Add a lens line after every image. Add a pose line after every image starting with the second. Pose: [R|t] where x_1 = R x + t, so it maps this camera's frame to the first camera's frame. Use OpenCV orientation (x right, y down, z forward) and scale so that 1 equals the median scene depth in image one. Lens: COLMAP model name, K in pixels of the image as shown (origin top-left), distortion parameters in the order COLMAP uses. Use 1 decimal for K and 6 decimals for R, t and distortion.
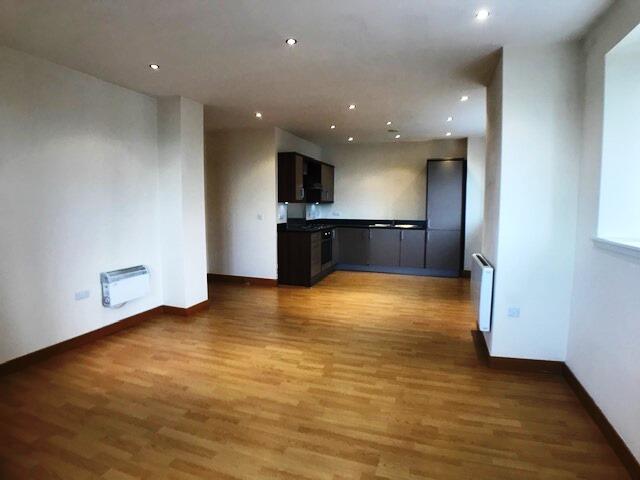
lens RADIAL K [[339.7, 0, 320.0], [0, 339.7, 240.0], [0, 0, 1]] dist [-0.078386, -0.000279]
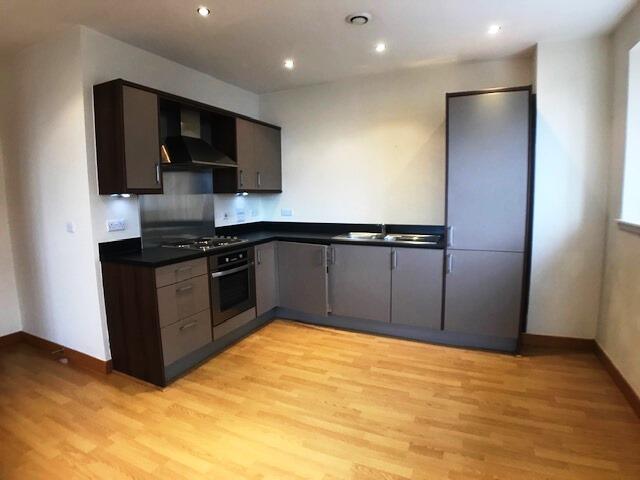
lens RADIAL K [[373.9, 0, 321.9], [0, 373.9, 230.9], [0, 0, 1]] dist [-0.060392, 0.000533]
pose [[0.996535, -0.006479, -0.082918, 0.191225], [0.005966, 0.999962, -0.006434, -0.052399], [0.082957, 0.005917, 0.996536, 0.489502]]
